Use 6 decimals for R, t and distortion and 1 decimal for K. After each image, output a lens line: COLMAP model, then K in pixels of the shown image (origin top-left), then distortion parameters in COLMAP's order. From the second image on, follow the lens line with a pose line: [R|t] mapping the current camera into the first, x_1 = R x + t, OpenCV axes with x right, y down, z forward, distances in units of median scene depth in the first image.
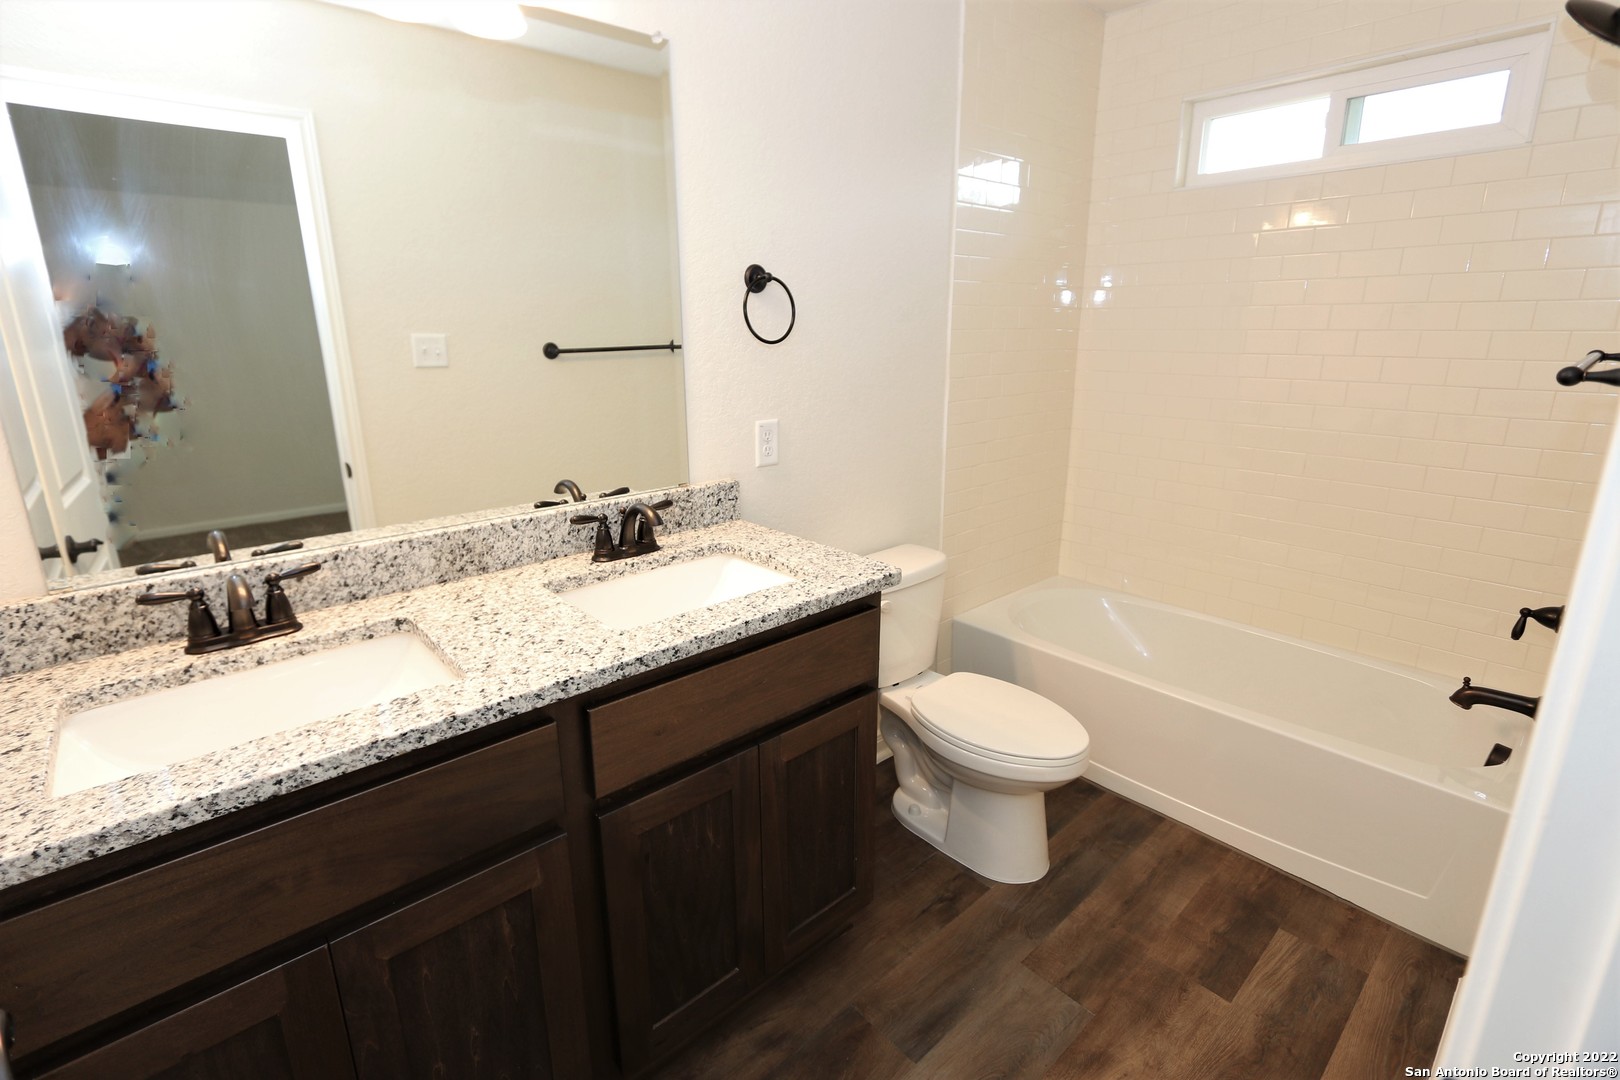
lens RADIAL K [[741.7, 0, 777.7], [0, 741.7, 526.4], [0, 0, 1]] dist [-0.013837, 0.000446]
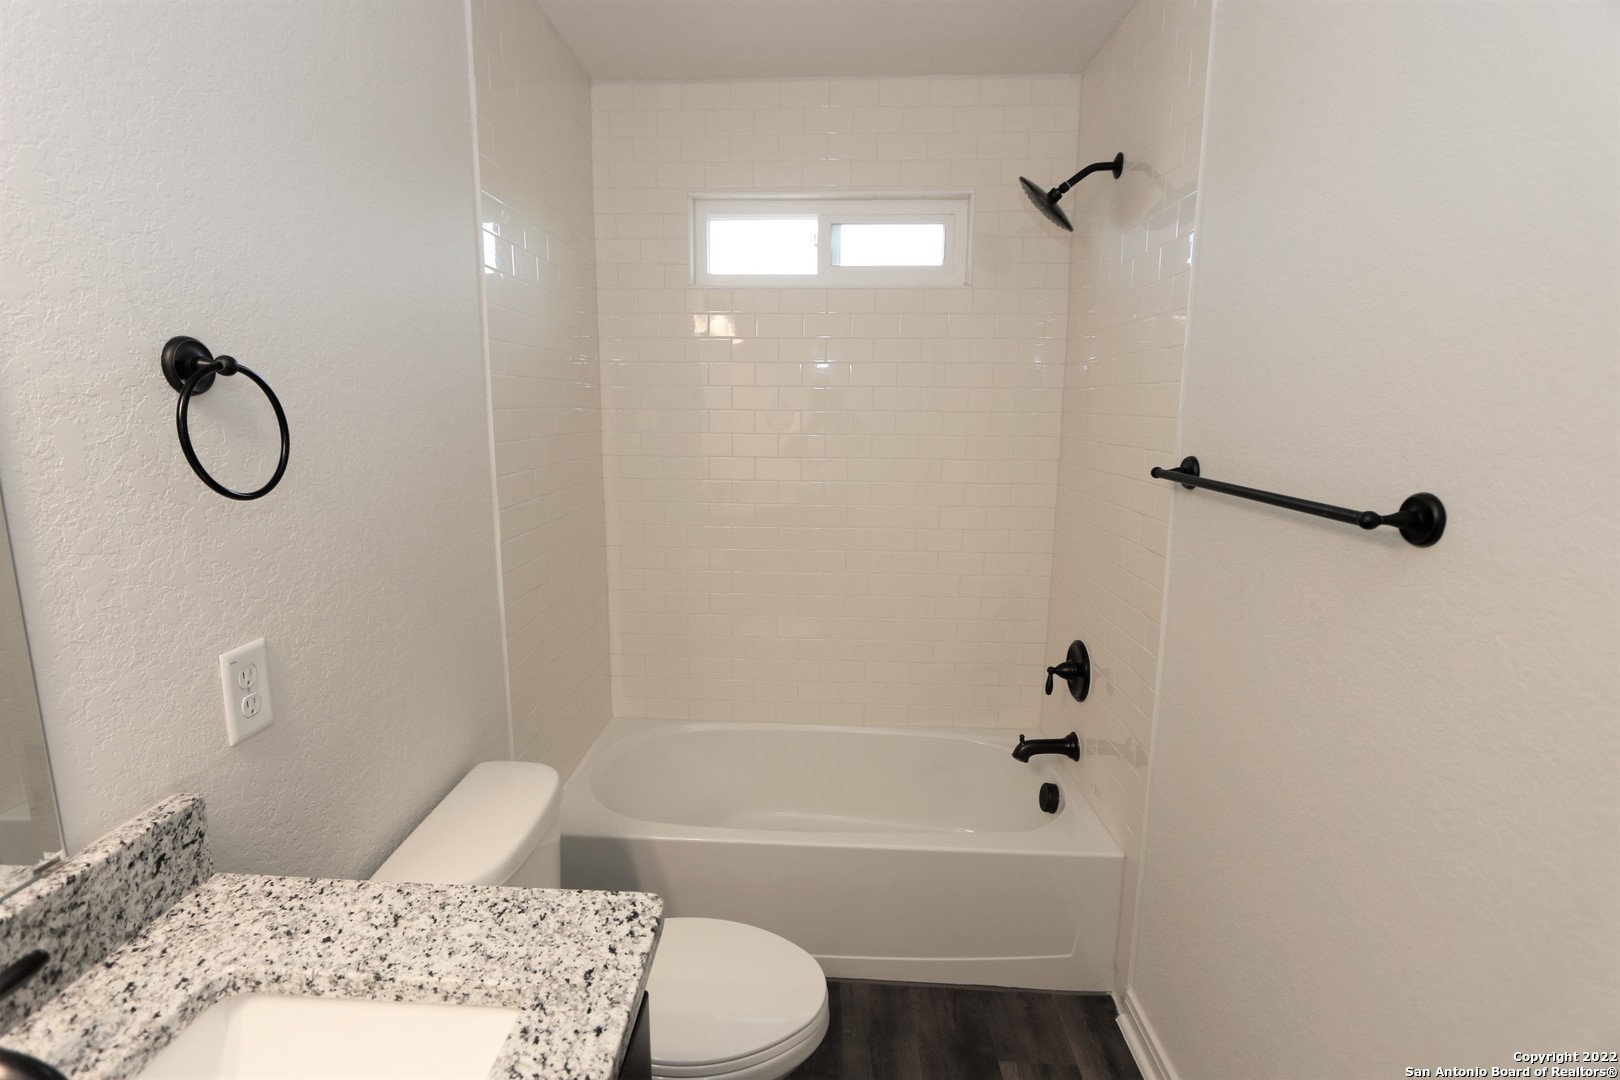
lens RADIAL K [[741.7, 0, 777.7], [0, 741.7, 526.4], [0, 0, 1]] dist [-0.013837, 0.000446]
pose [[0.688219, -0.105898, 0.717733, -0.118056], [0.177258, 0.983852, -0.024806, -0.154244], [-0.703516, 0.144296, 0.695877, 0.418624]]
